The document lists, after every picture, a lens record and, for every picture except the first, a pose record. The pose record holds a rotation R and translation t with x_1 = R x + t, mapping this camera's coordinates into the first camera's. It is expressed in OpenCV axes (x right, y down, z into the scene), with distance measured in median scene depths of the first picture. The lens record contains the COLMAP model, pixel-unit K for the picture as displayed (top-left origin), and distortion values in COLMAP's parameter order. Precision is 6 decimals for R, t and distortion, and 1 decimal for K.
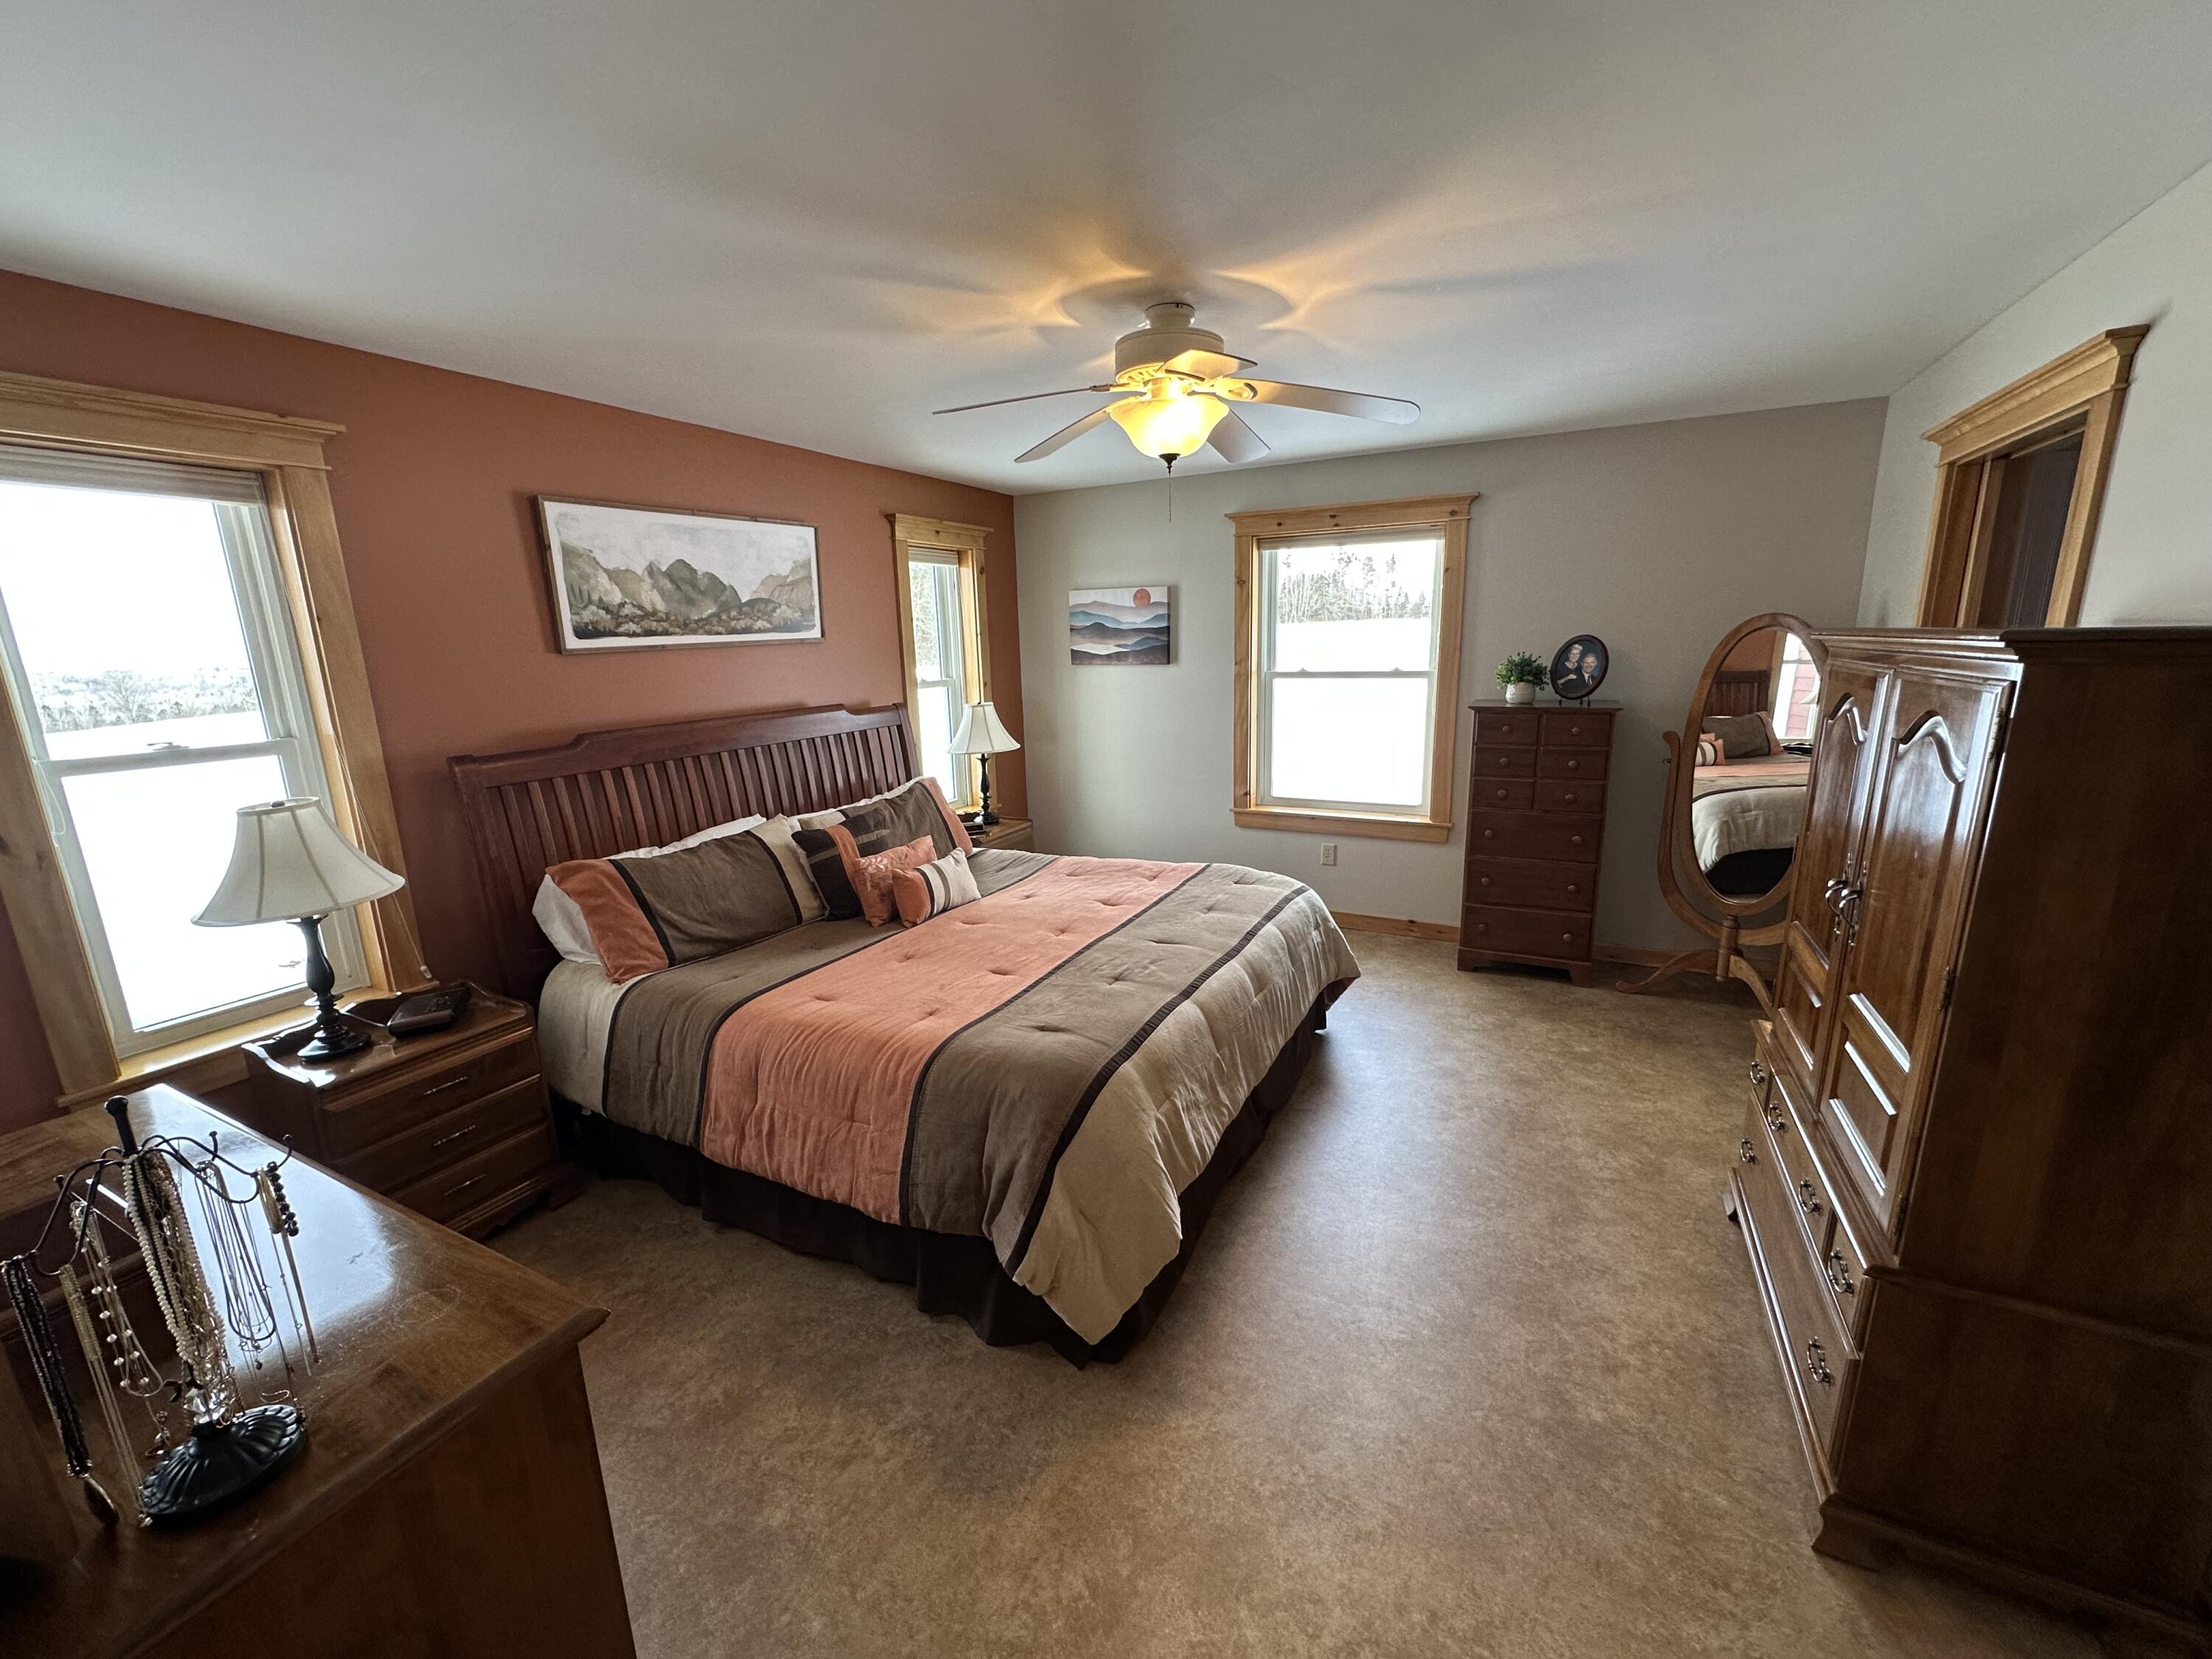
lens RADIAL K [[946.8, 0, 1106.0], [0, 946.8, 829.5], [0, 0, 1]] dist [0.016964, -0.000259]
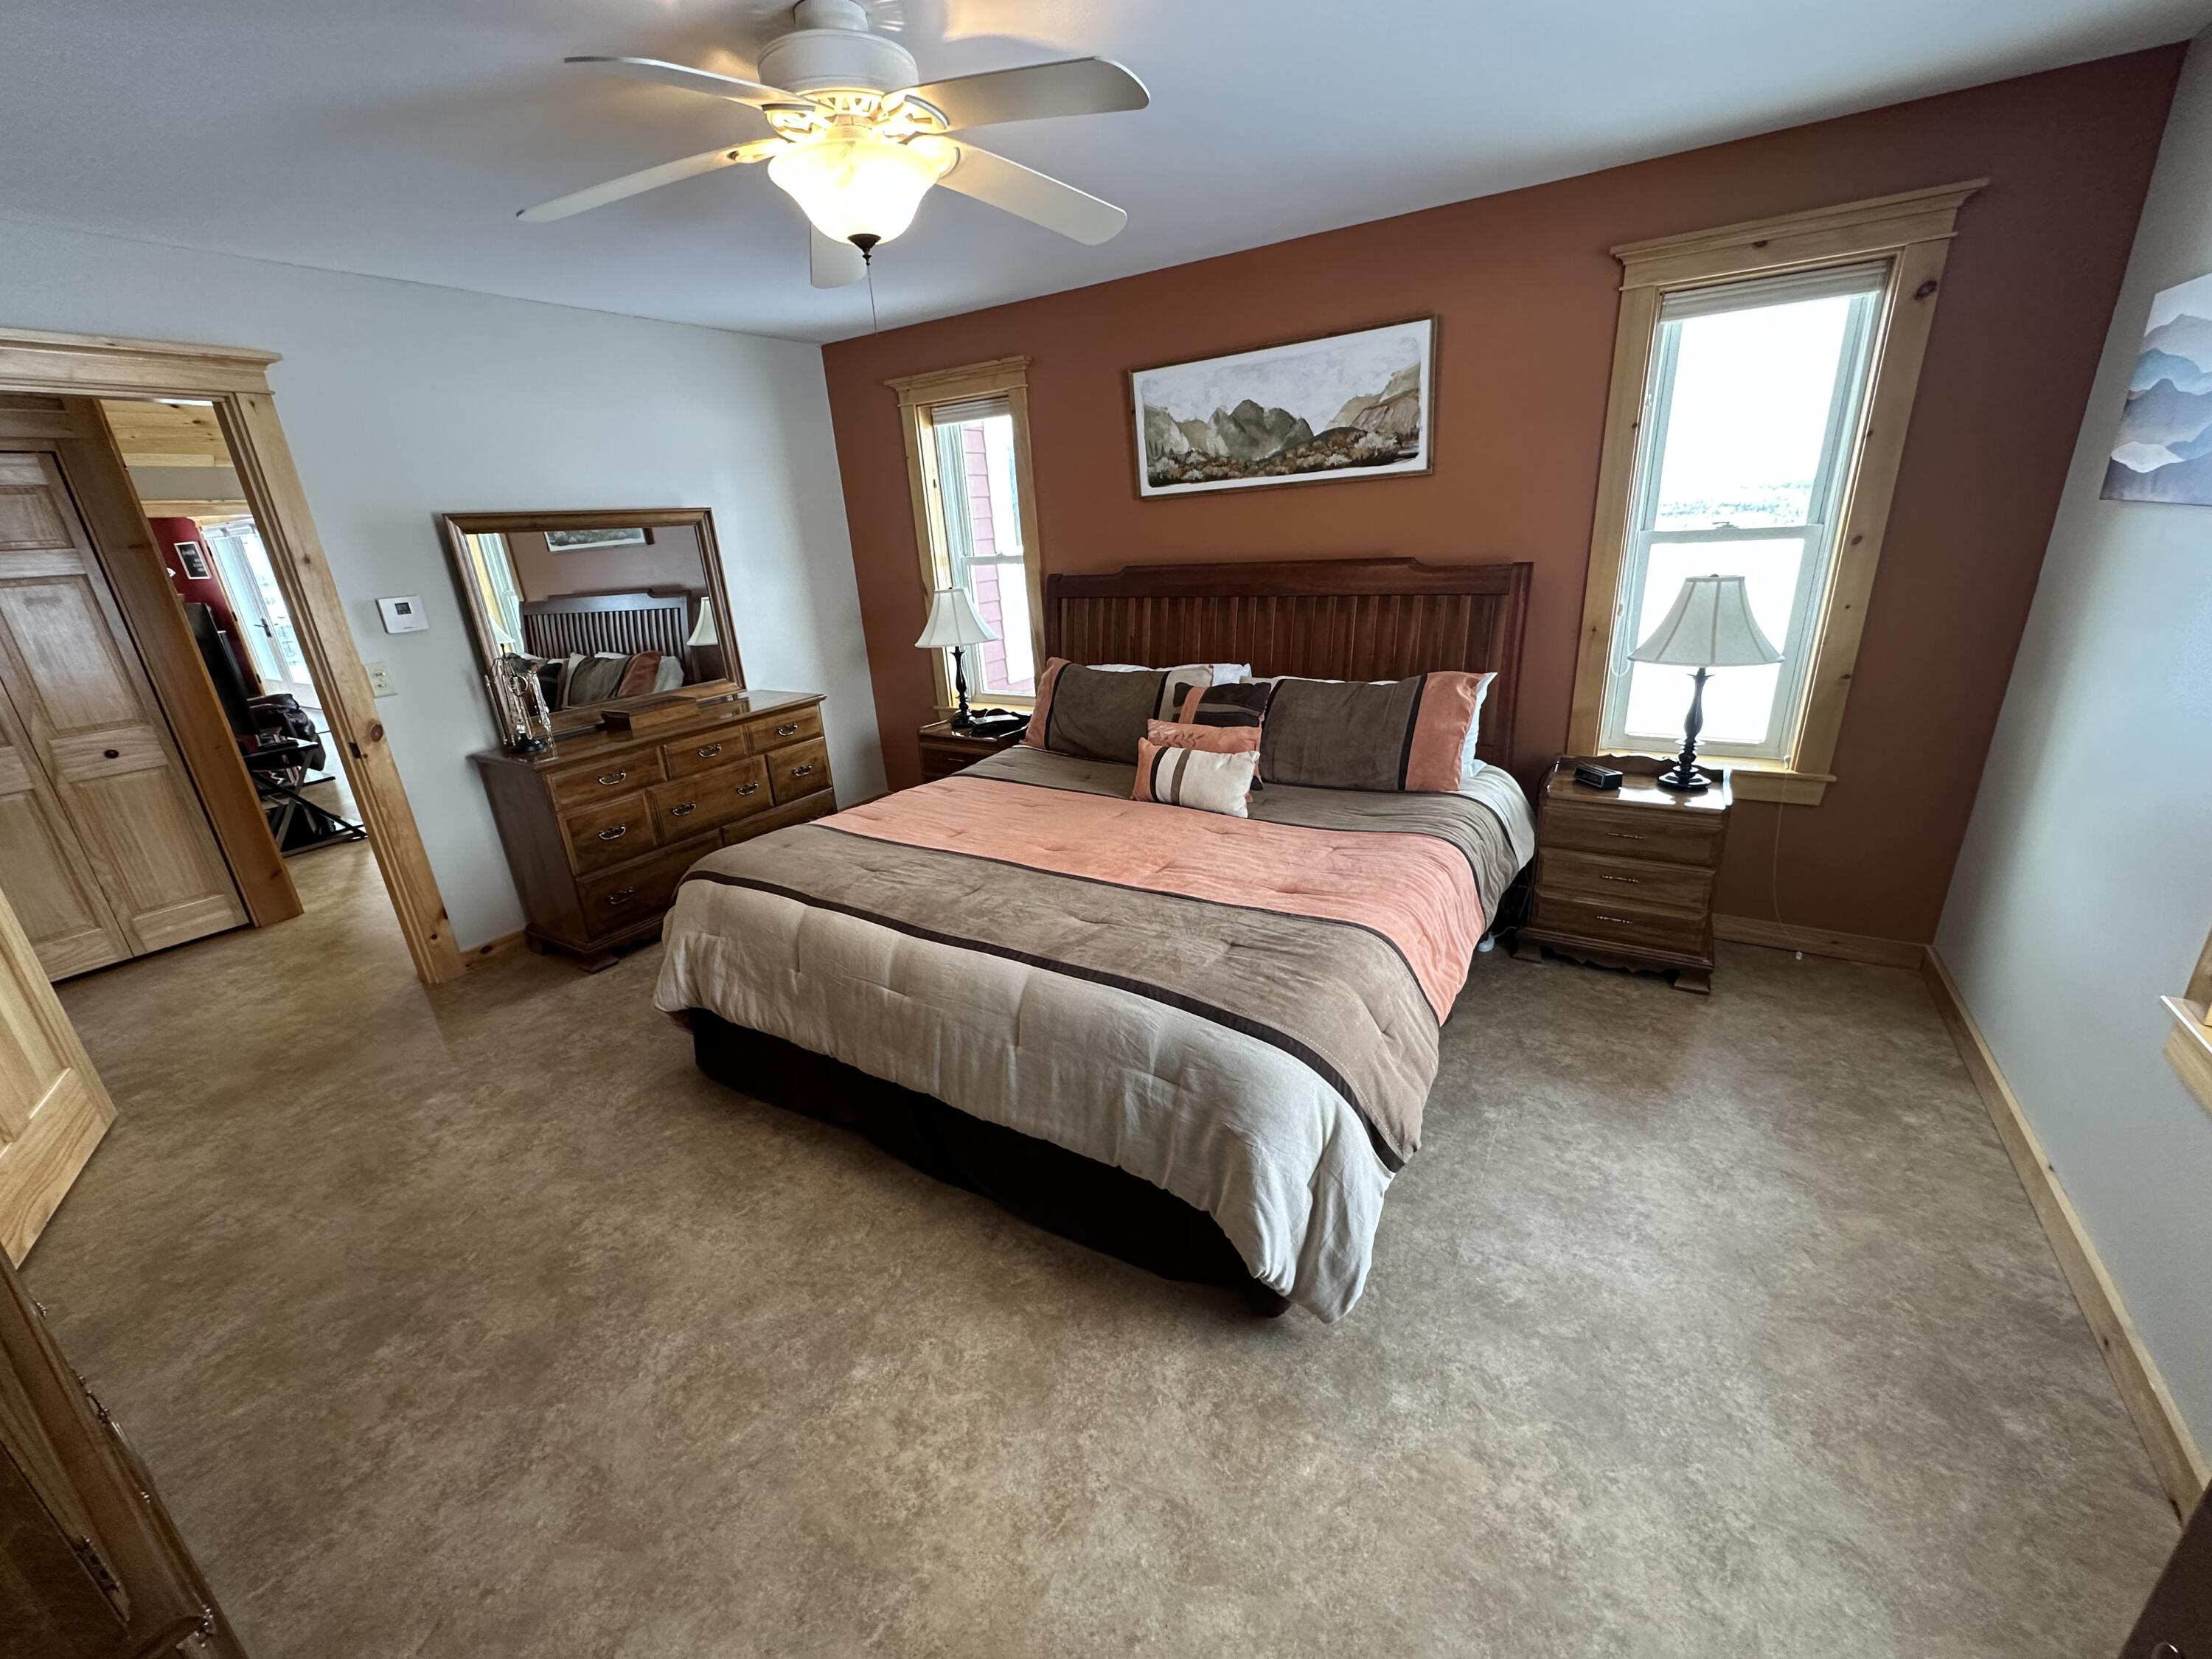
lens RADIAL K [[878.5, 0, 1105.6], [0, 878.5, 830.5], [0, 0, 1]] dist [-0.003152, 0.000378]
pose [[-0.110445, 0.355303, -0.928203, 0.624907], [-0.151210, 0.917038, 0.369022, -0.188243], [0.982312, 0.181110, -0.047557, 0.999143]]
